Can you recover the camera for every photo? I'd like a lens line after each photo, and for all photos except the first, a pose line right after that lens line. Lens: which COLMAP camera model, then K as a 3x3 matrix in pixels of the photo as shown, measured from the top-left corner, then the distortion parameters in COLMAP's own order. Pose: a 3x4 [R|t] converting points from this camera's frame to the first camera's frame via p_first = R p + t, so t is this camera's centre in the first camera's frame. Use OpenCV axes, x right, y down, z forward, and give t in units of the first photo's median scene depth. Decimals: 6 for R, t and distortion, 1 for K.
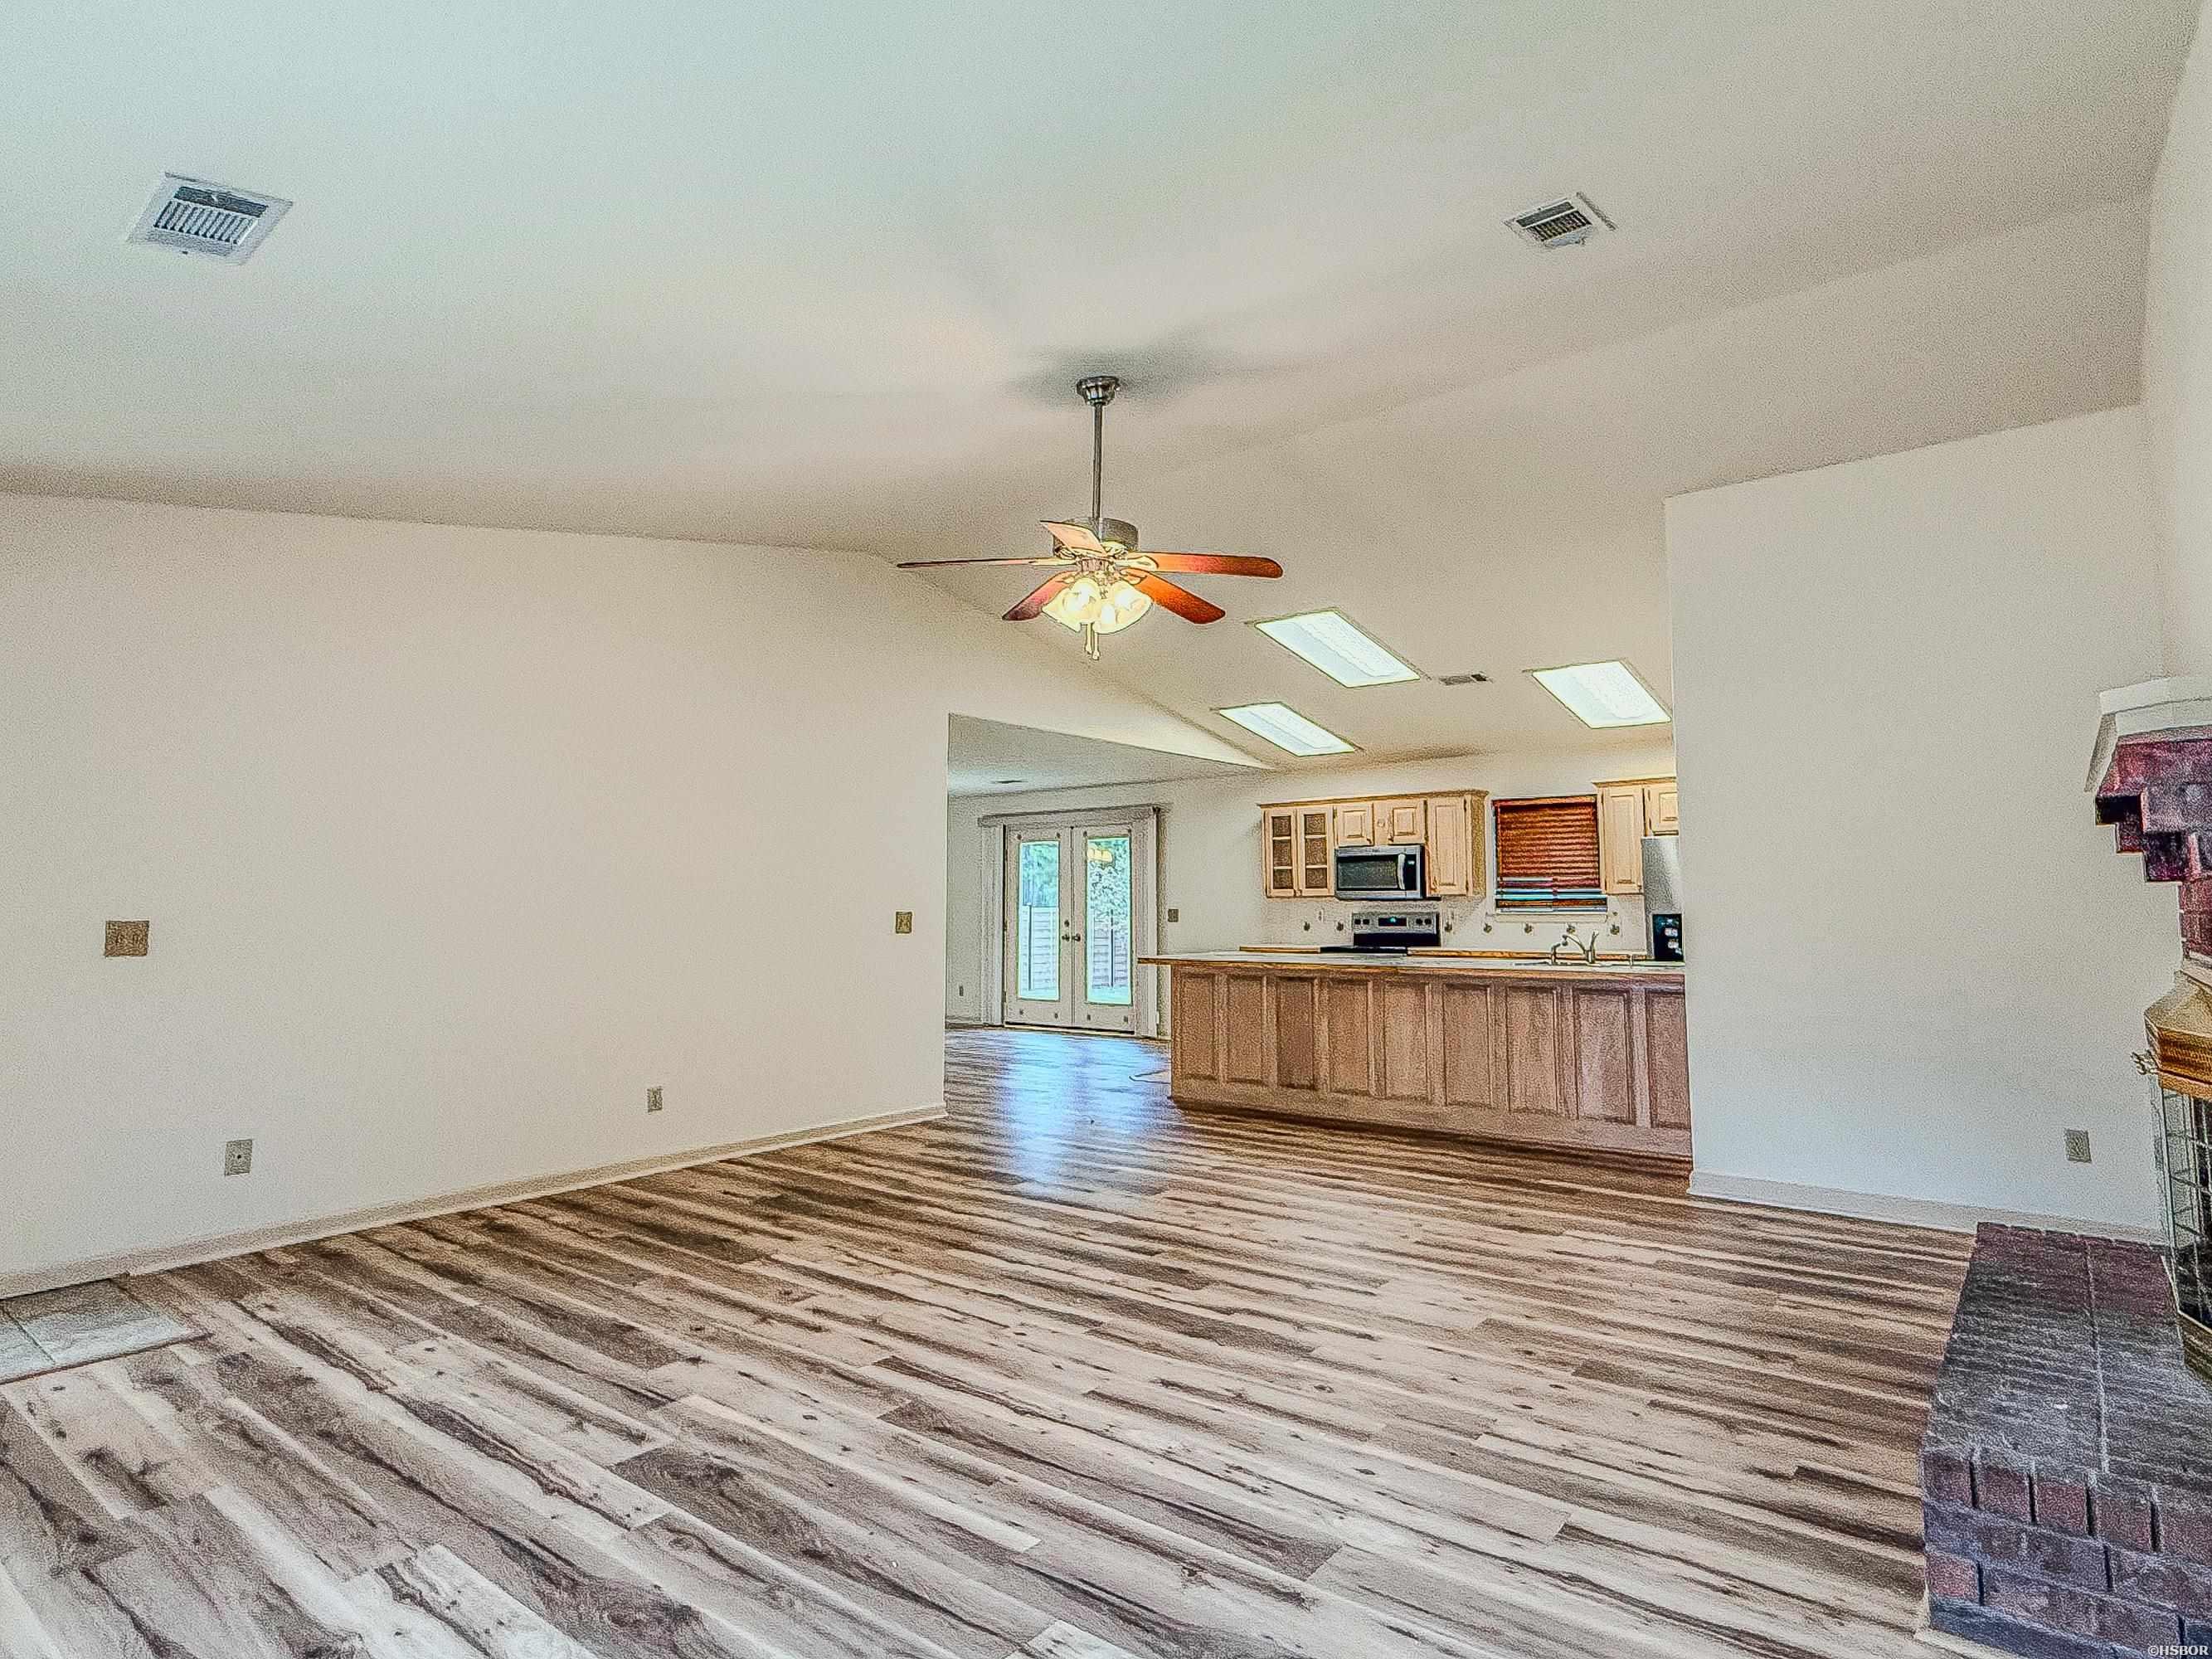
lens RADIAL K [[1183.9, 0, 1177.1], [0, 1183.9, 787.8], [0, 0, 1]] dist [0.001882, 0.000126]
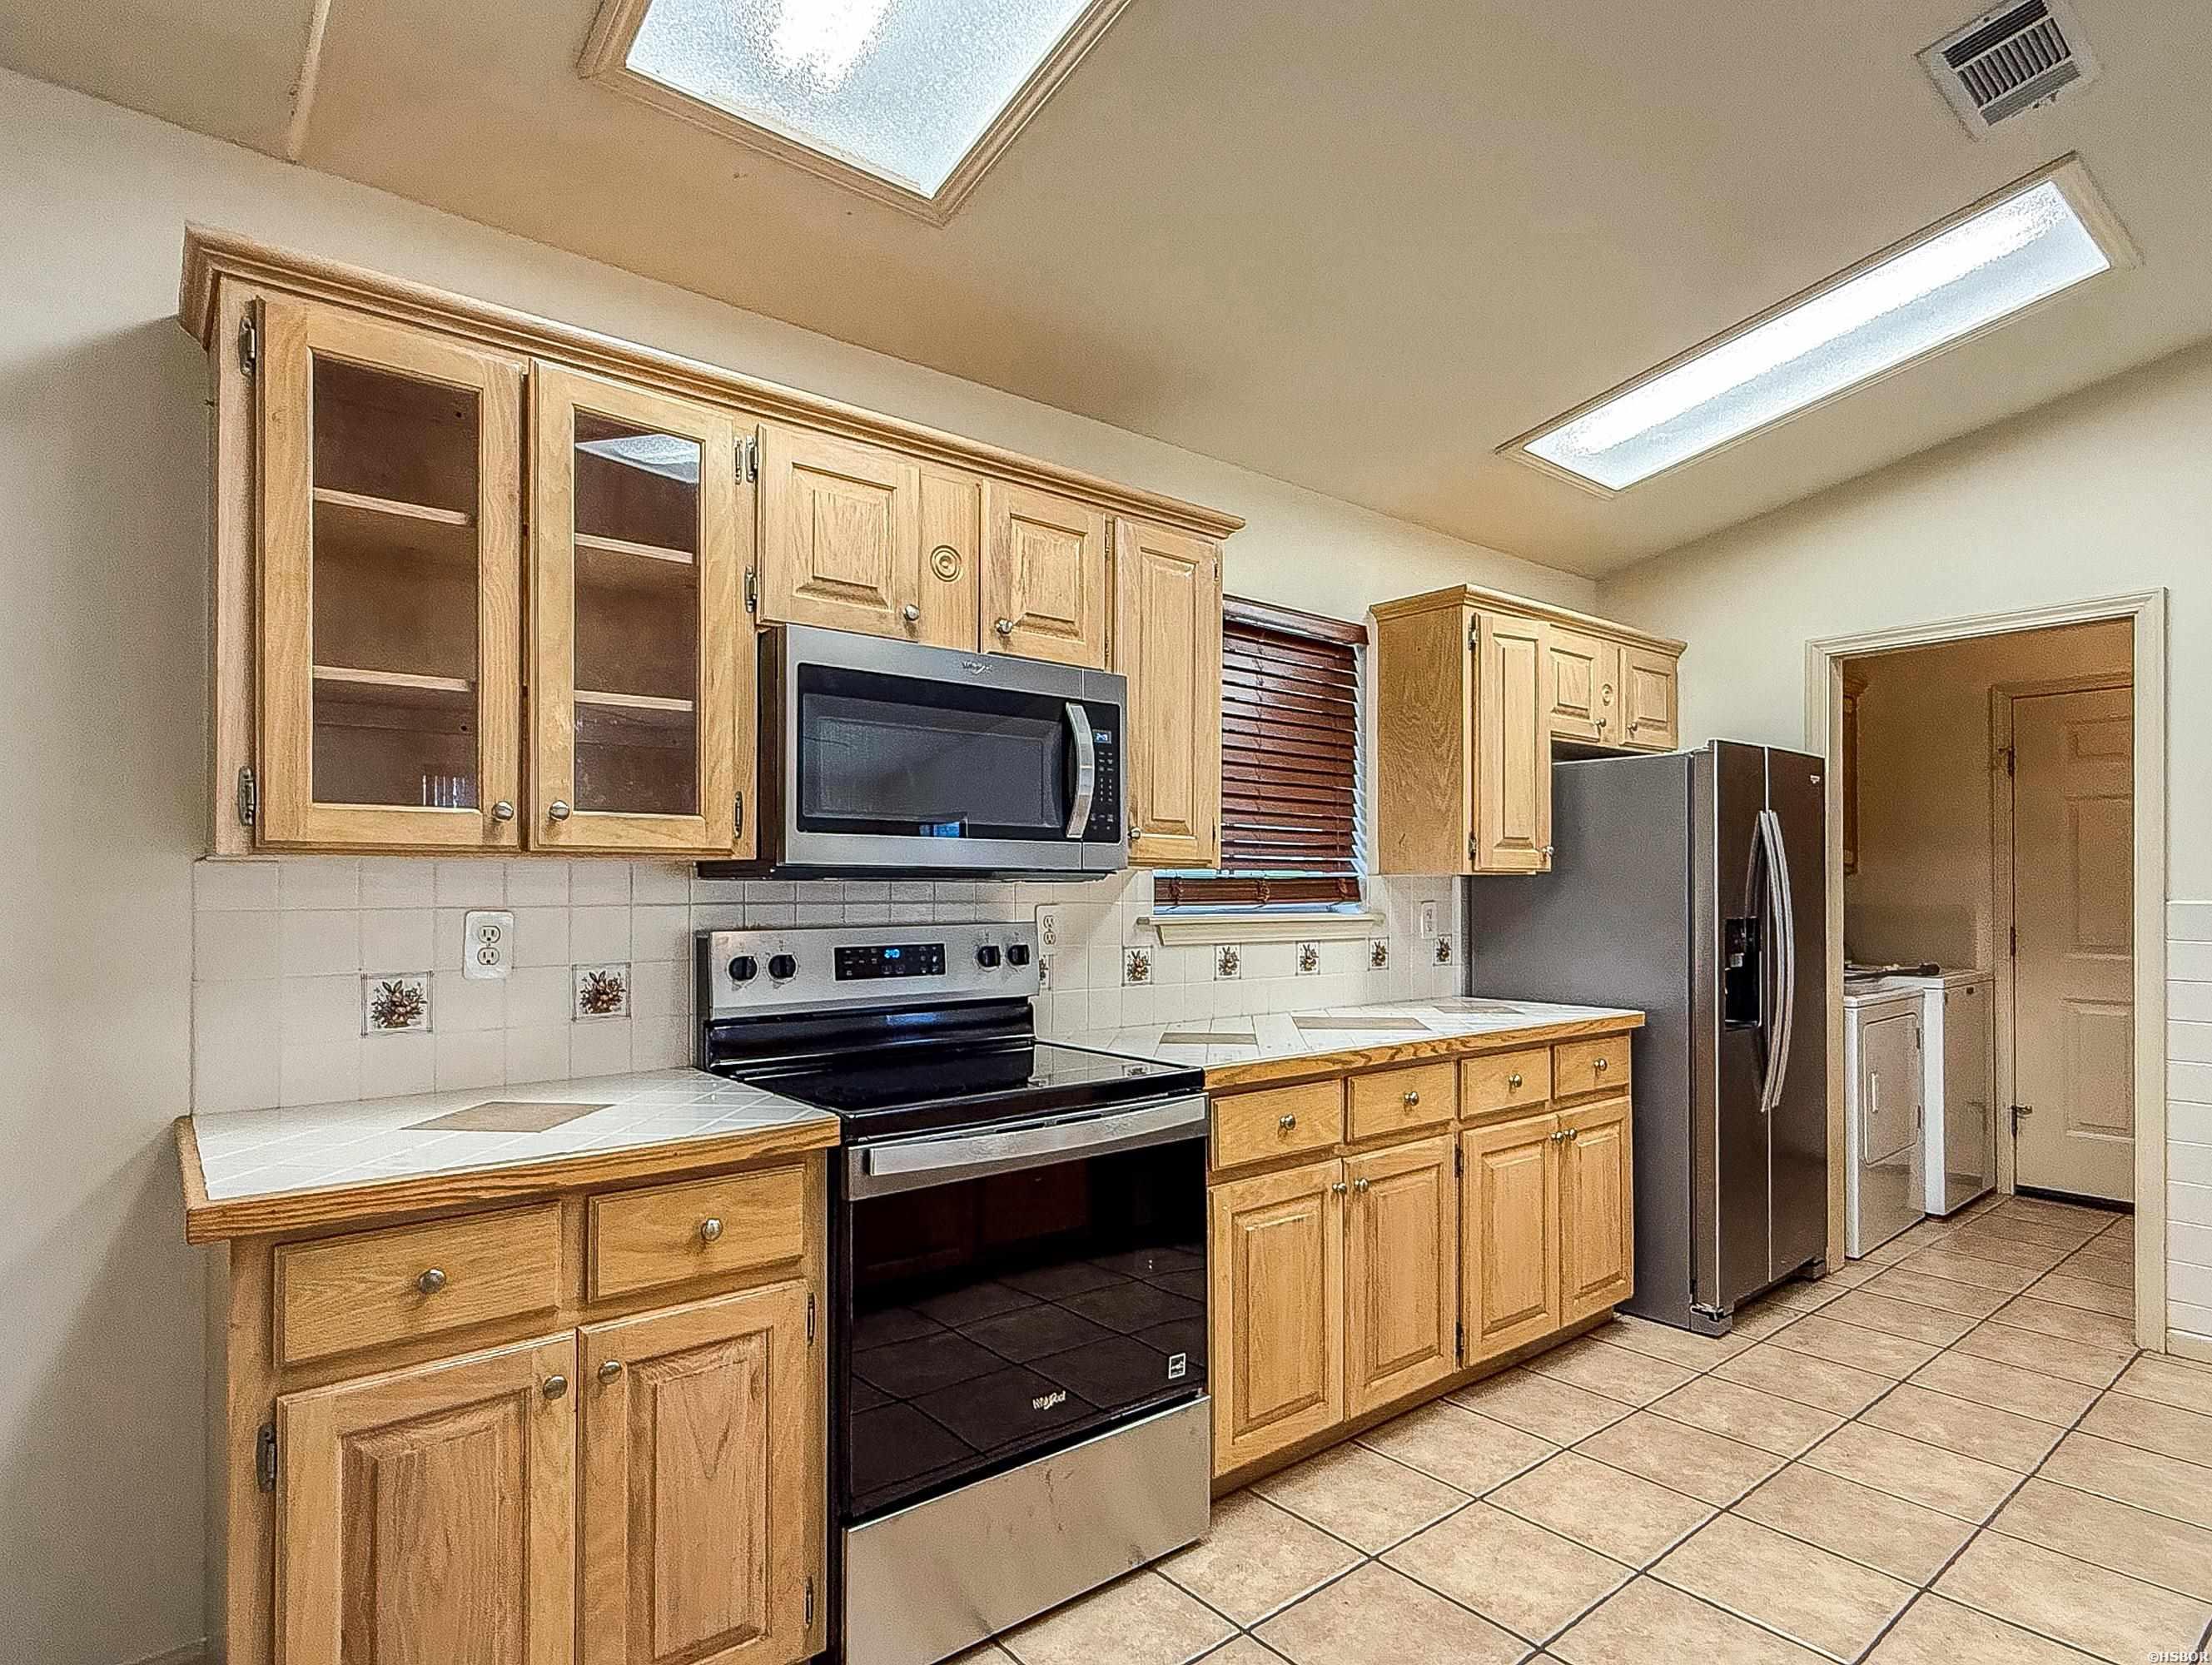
lens RADIAL K [[1171.1, 0, 1102.2], [0, 1171.1, 869.1], [0, 0, 1]] dist [0.000445, 0.000410]
pose [[0.261215, 0.018162, 0.965110, -0.133755], [-0.103210, 0.994617, 0.009218, 0.228720], [-0.959747, -0.102017, 0.261683, 2.362271]]
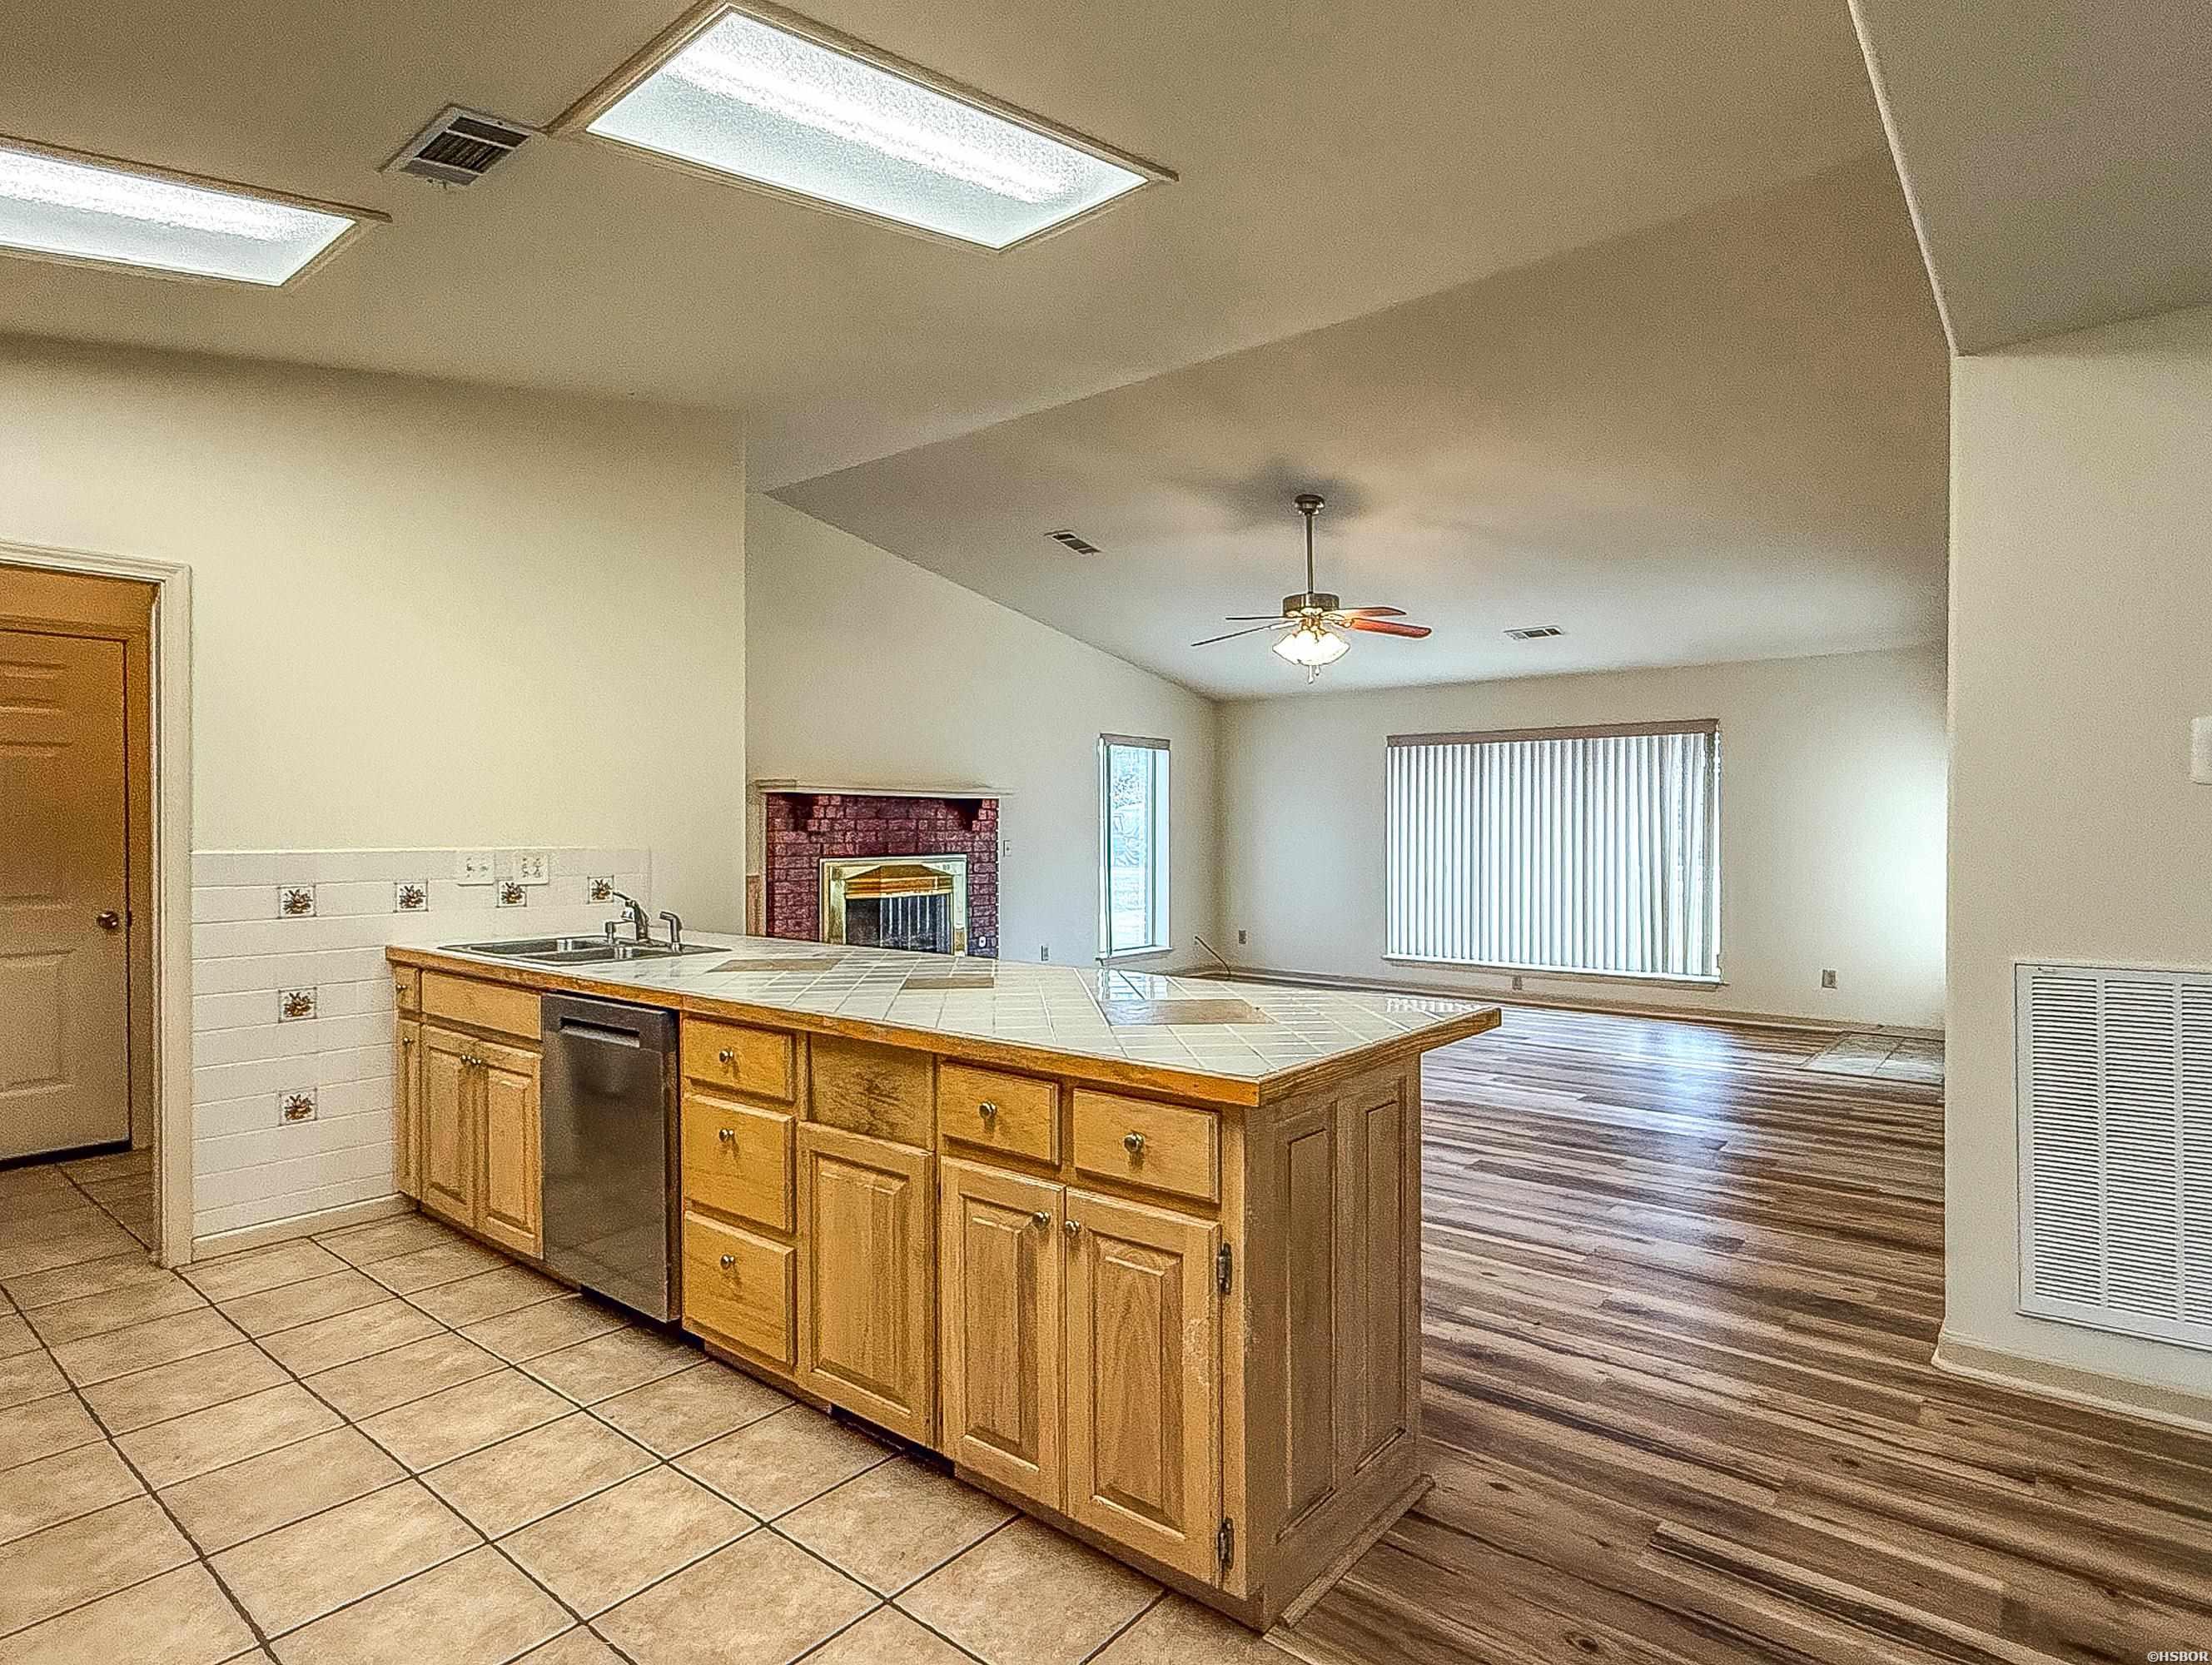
lens RADIAL K [[1183.5, 0, 1100.7], [0, 1183.5, 818.6], [0, 0, 1]] dist [0.019220, 0.000260]
pose [[-0.997866, 0.009101, 0.064665, 0.113533], [0.002072, 0.994155, -0.107944, 0.259918], [-0.065269, -0.107580, -0.992052, 2.758522]]
